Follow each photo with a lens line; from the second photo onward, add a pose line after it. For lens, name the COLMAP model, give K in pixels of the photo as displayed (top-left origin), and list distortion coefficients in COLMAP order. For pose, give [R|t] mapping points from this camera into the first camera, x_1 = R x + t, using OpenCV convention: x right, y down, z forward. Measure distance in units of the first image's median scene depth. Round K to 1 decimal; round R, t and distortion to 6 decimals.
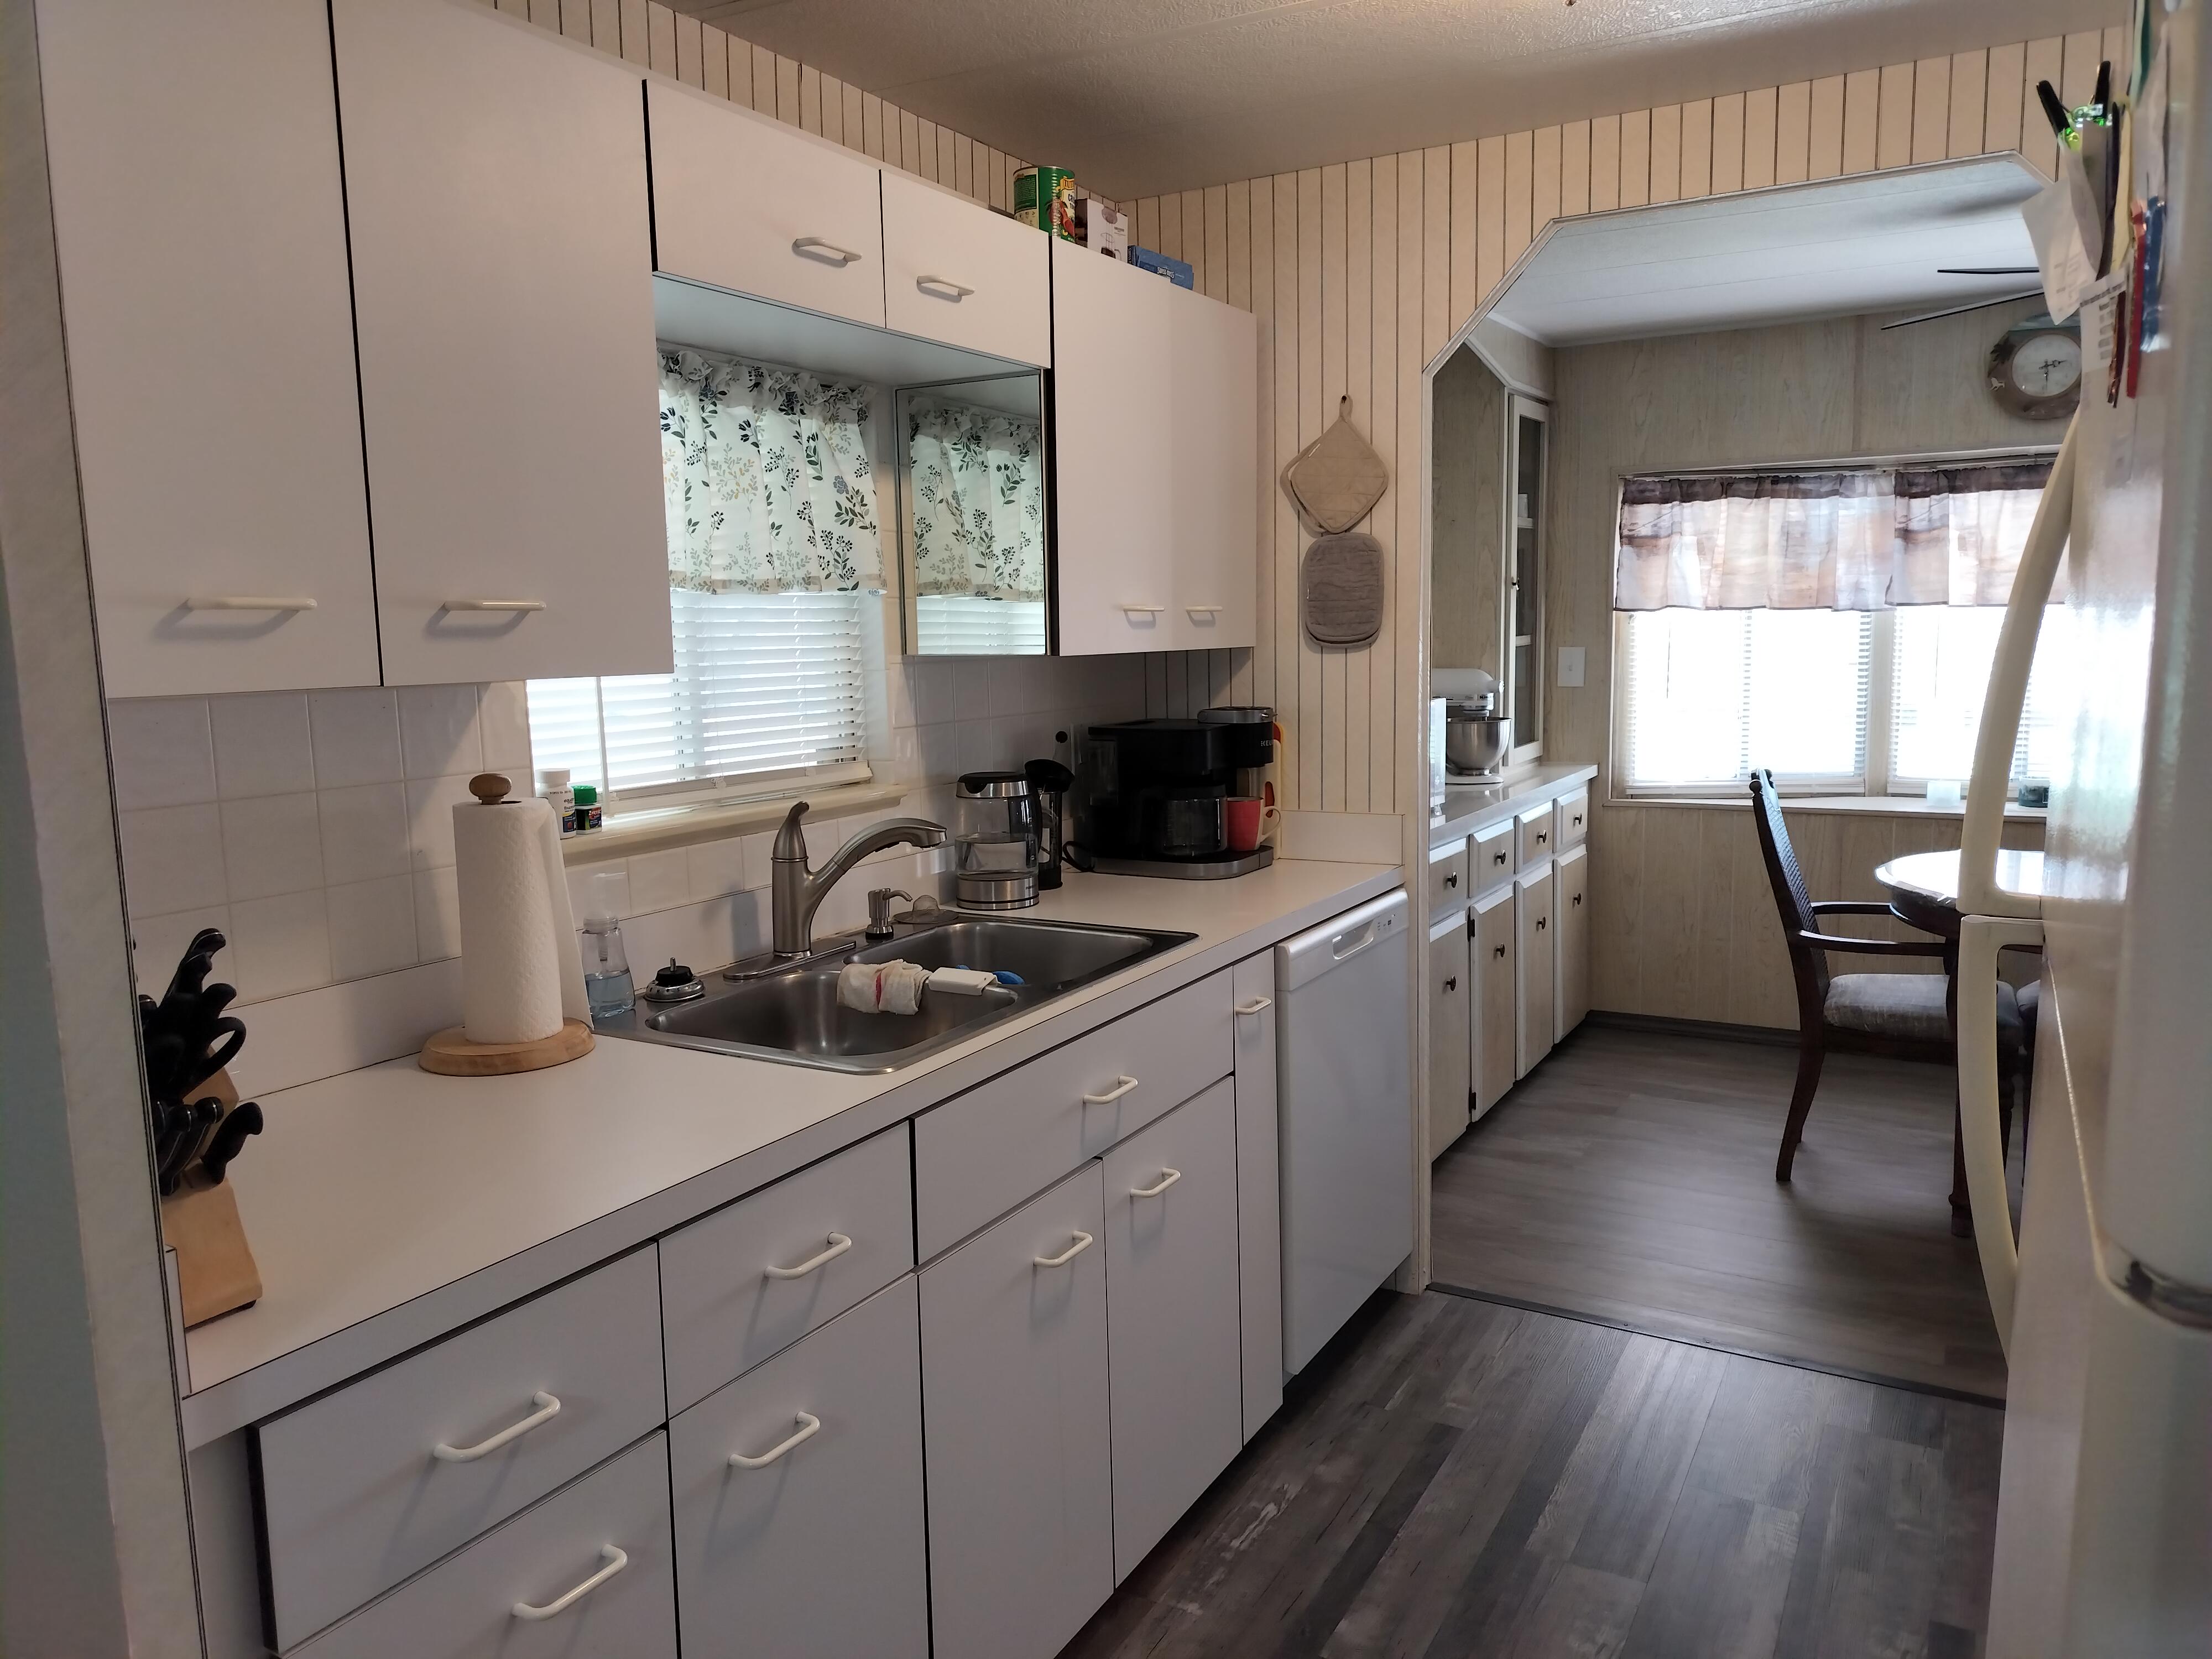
lens RADIAL K [[1553.4, 0, 1106.0], [0, 1553.4, 829.5], [0, 0, 1]] dist [0.076363, -0.098200]
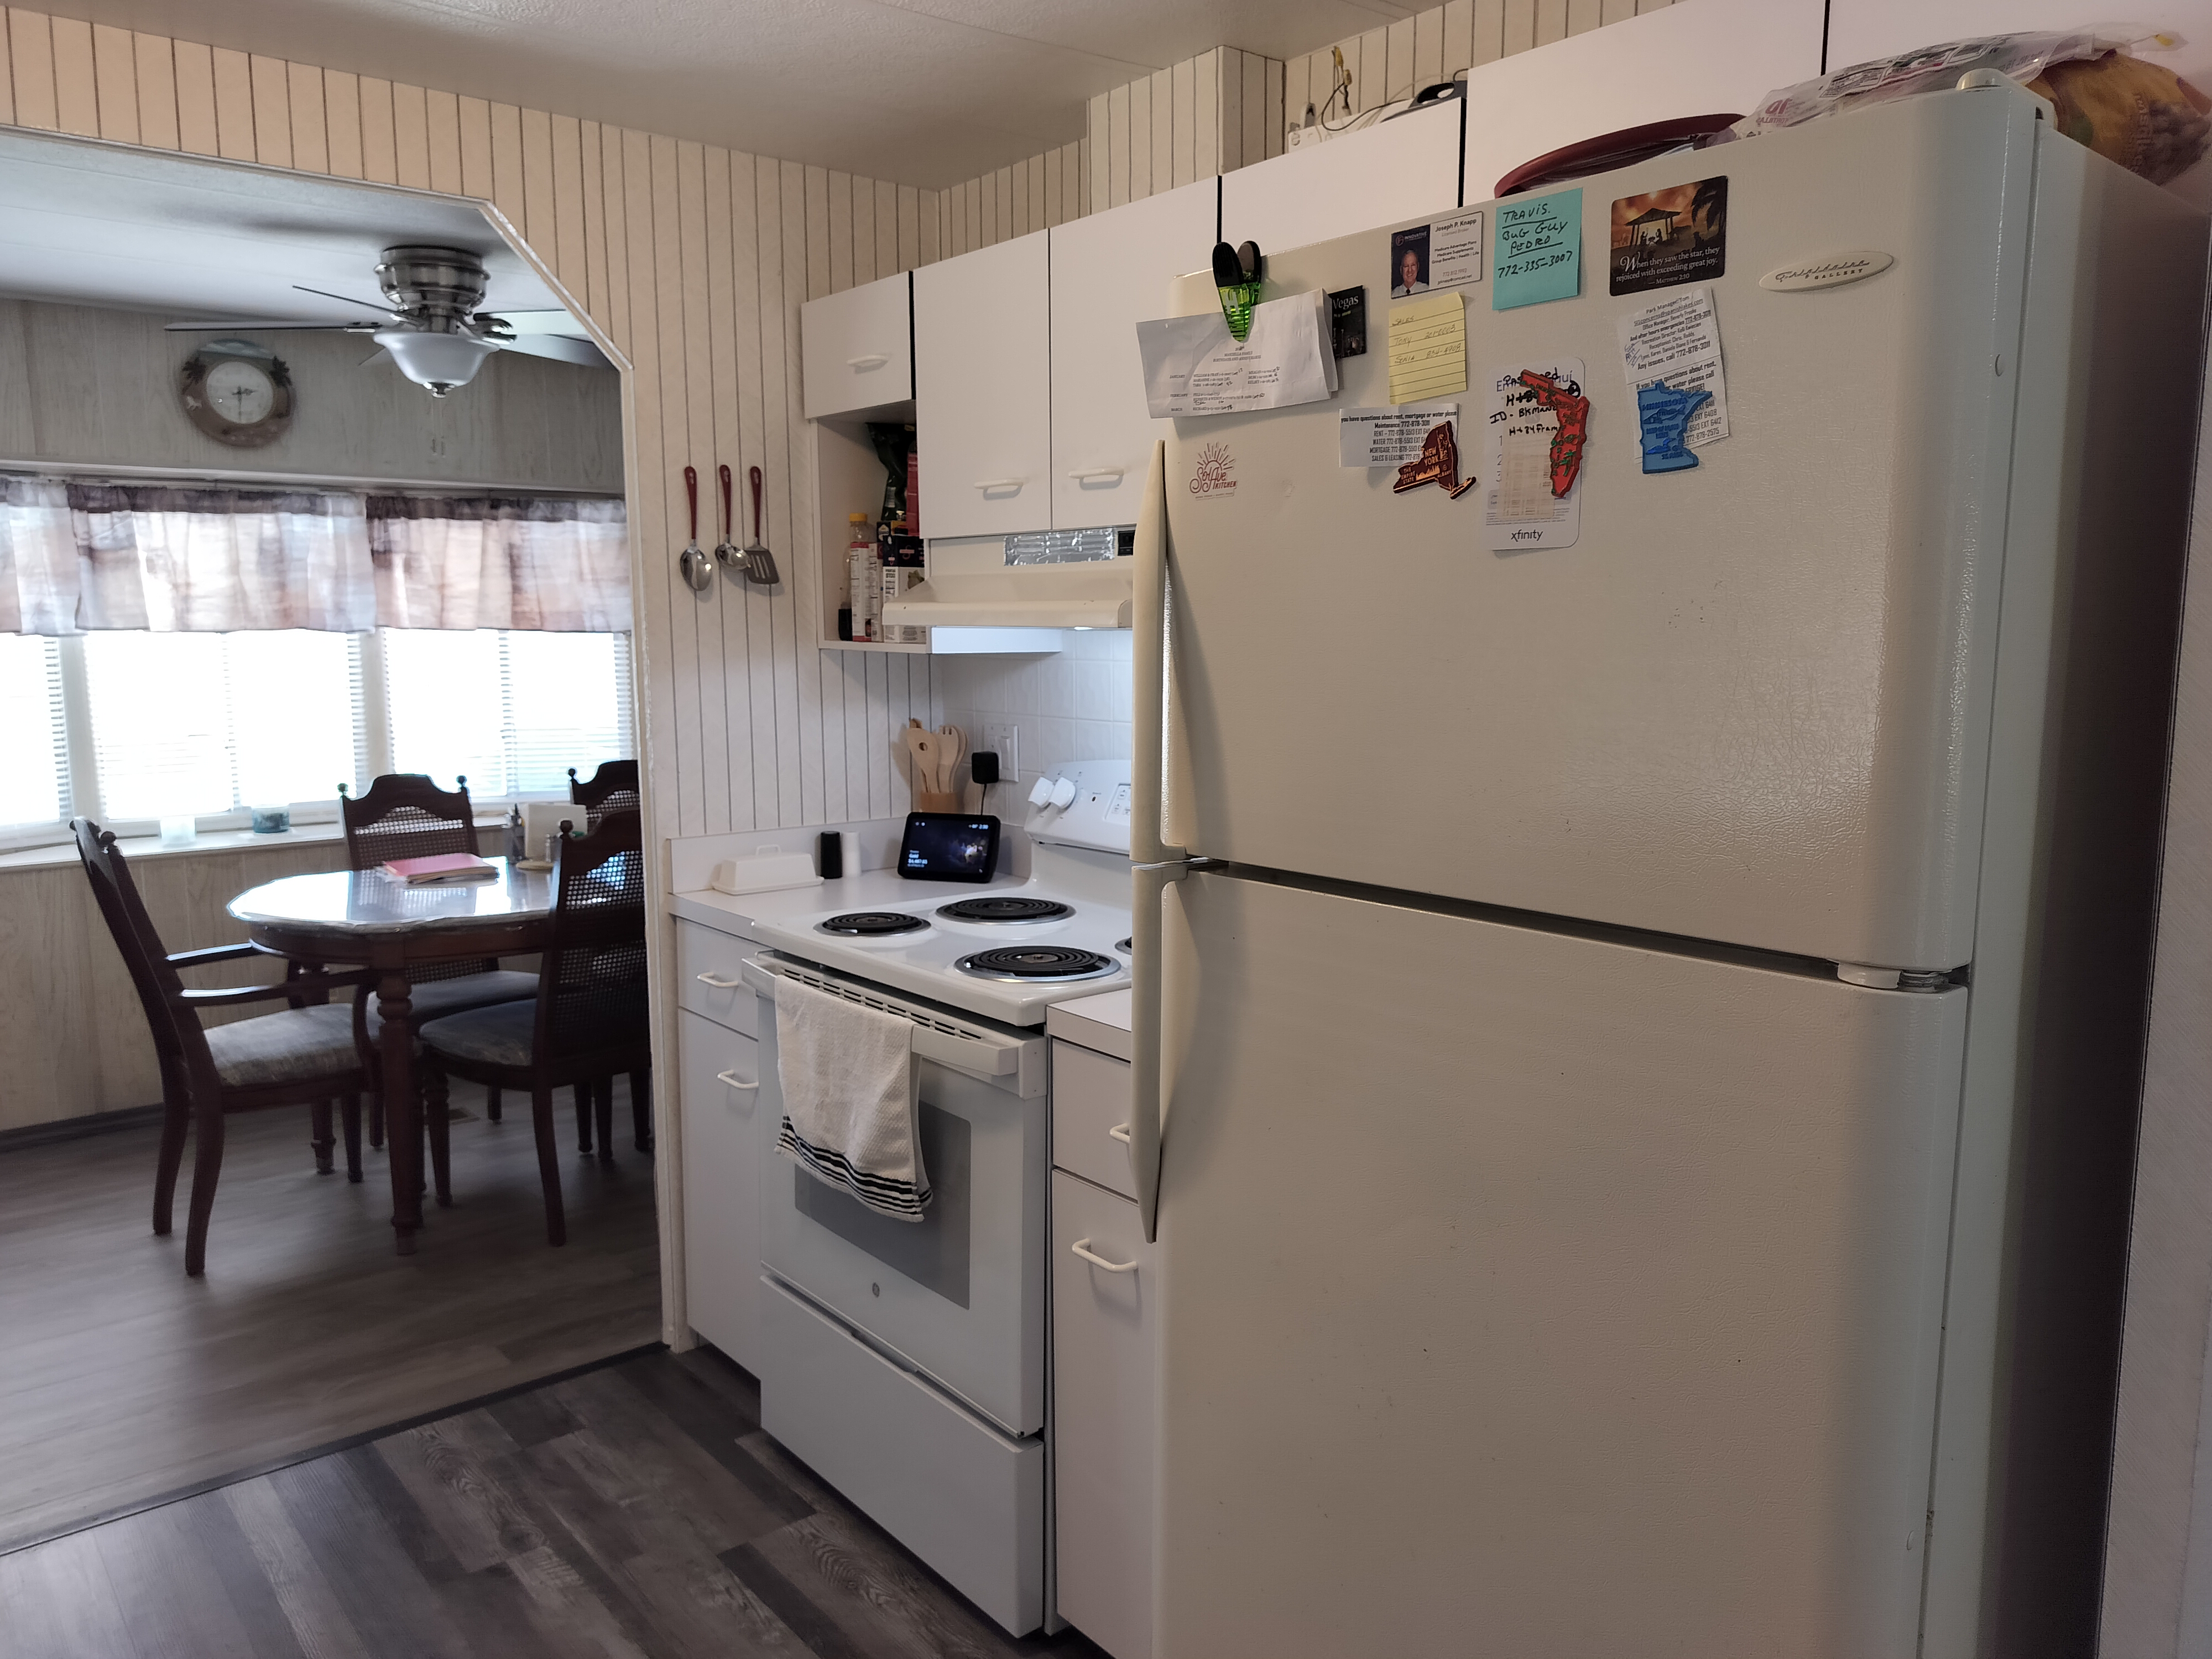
lens RADIAL K [[1583.5, 0, 1106.0], [0, 1583.5, 829.5], [0, 0, 1]] dist [0.027986, 0.000154]
pose [[0.353220, -0.109170, 0.929149, -0.164050], [0.125841, 0.989687, 0.068443, -0.018710], [-0.927038, 0.092749, 0.363315, 0.135580]]
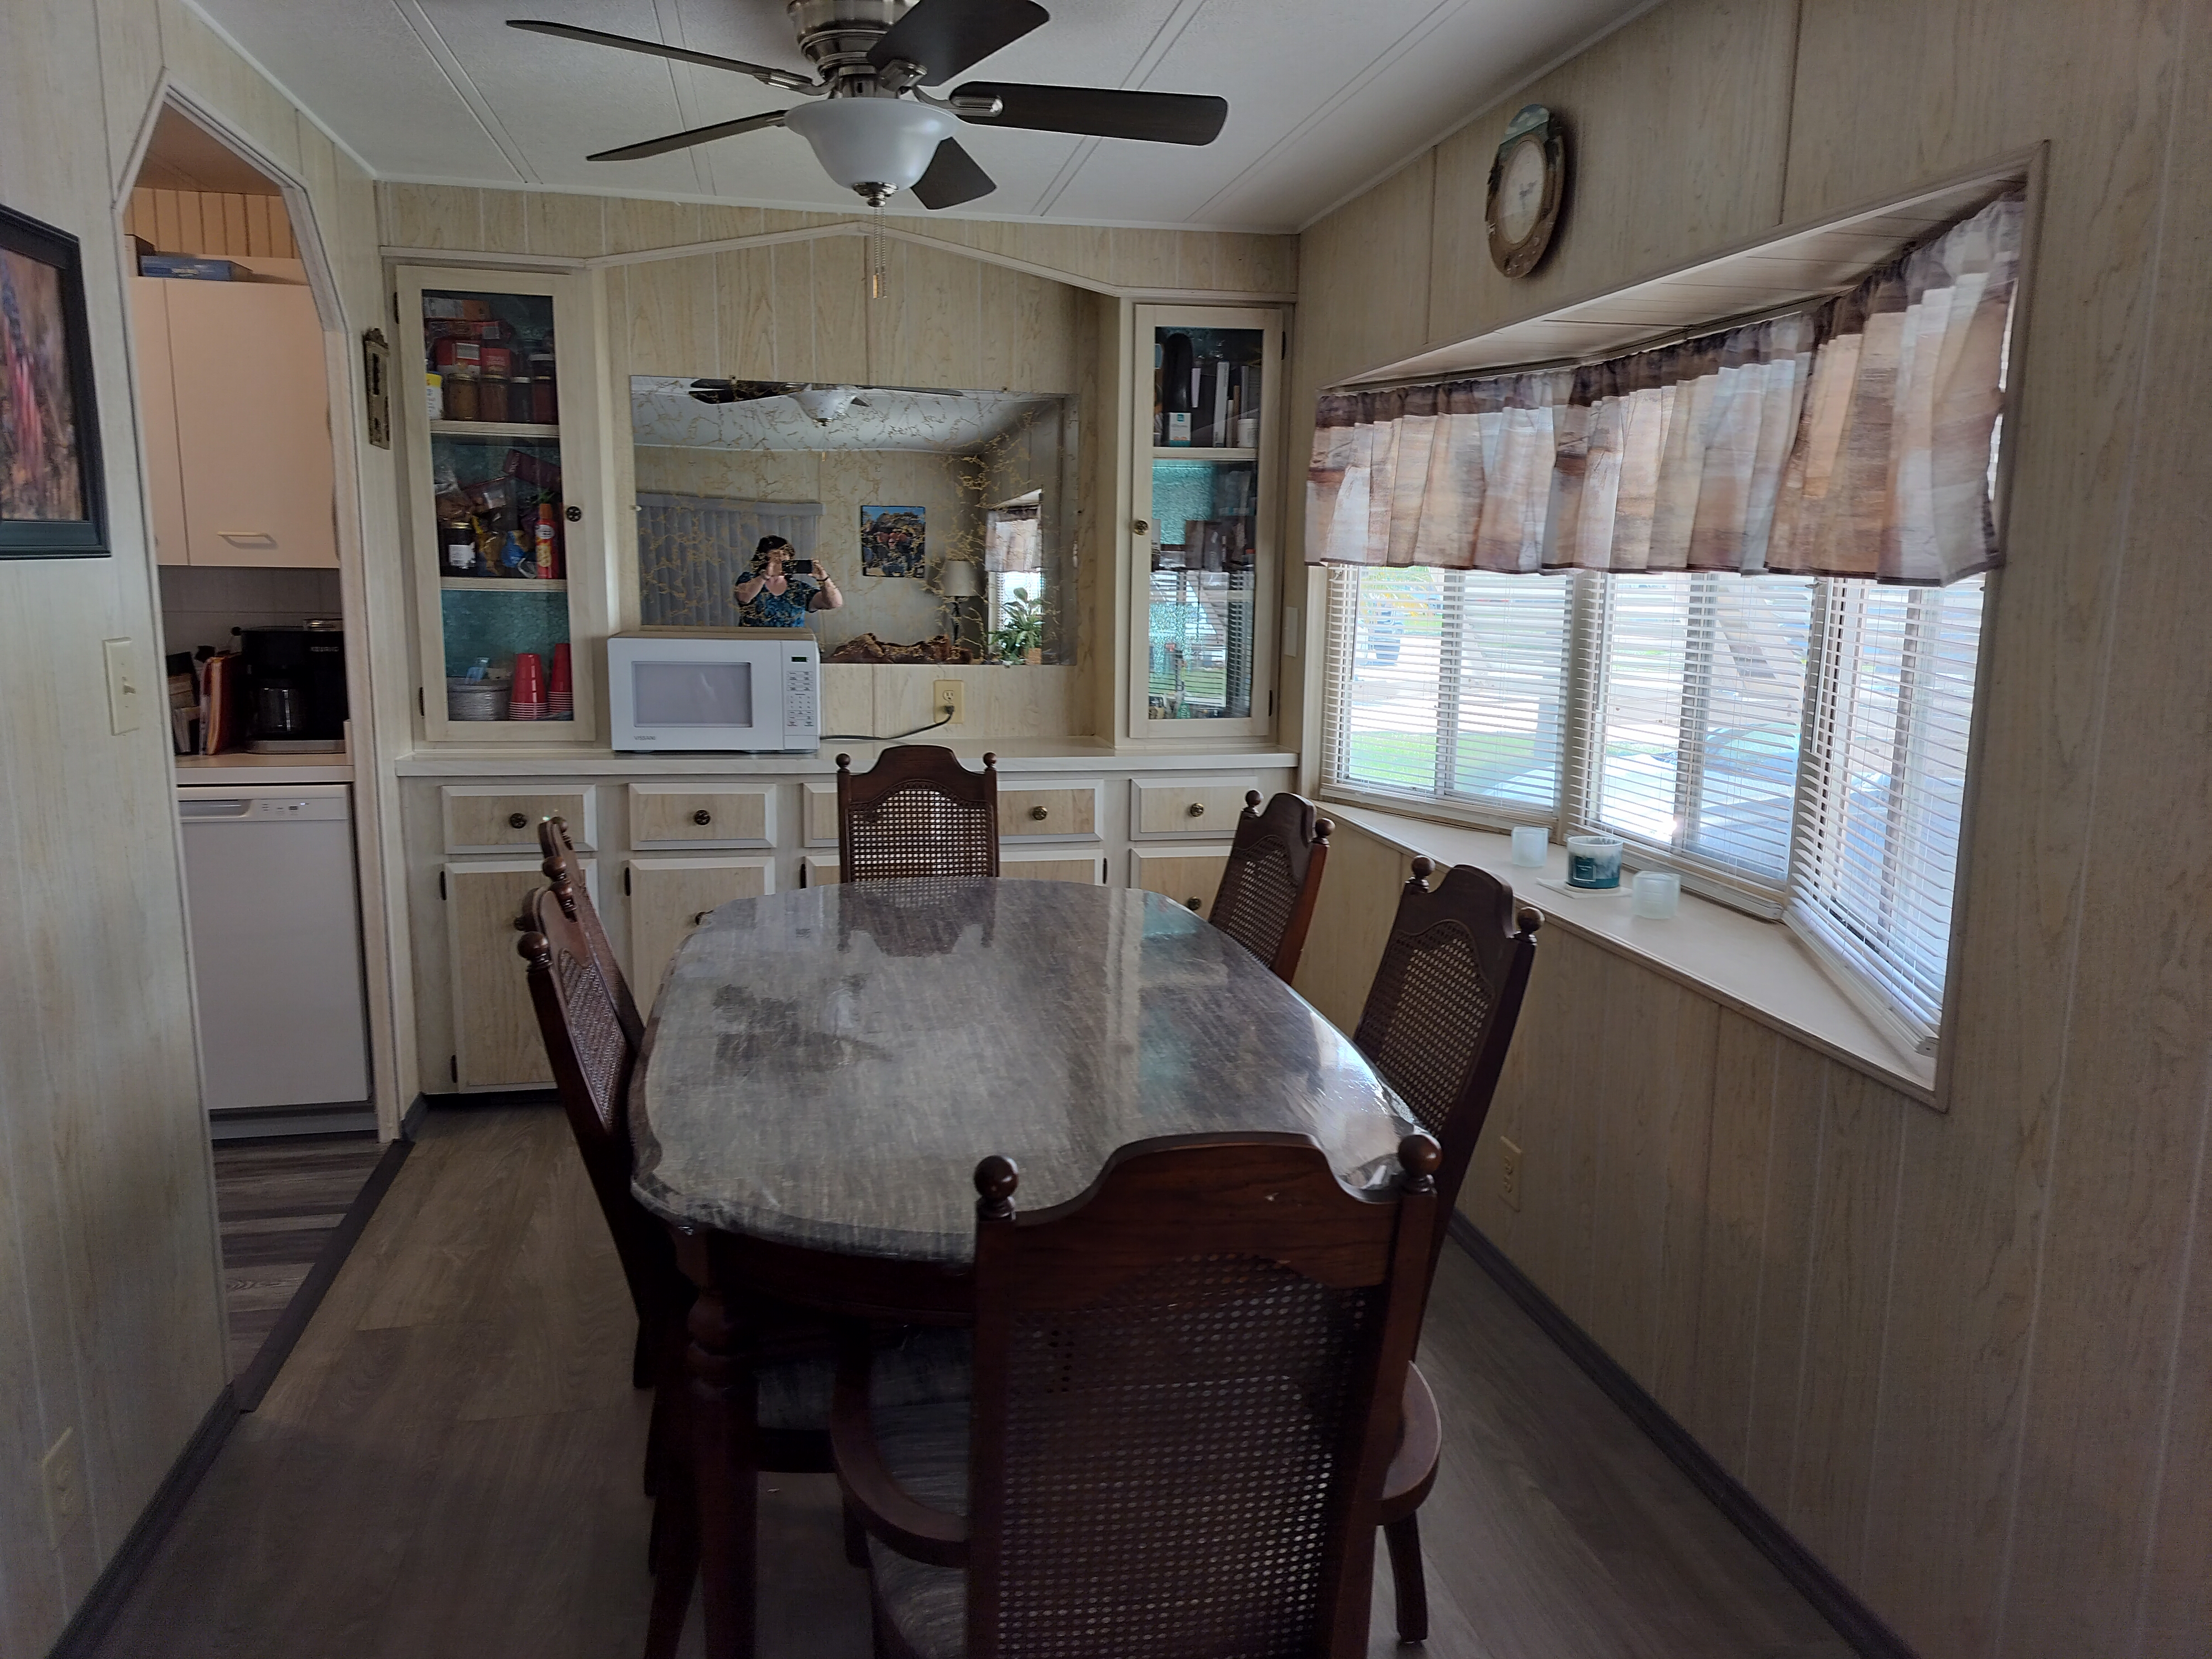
lens RADIAL K [[1553.4, 0, 1106.0], [0, 1553.4, 829.5], [0, 0, 1]] dist [0.076363, -0.098200]
pose [[0.650263, 0.153283, -0.744085, 0.907852], [-0.119611, 0.987875, 0.098974, -0.074942], [0.750234, 0.024642, 0.660712, 0.415559]]
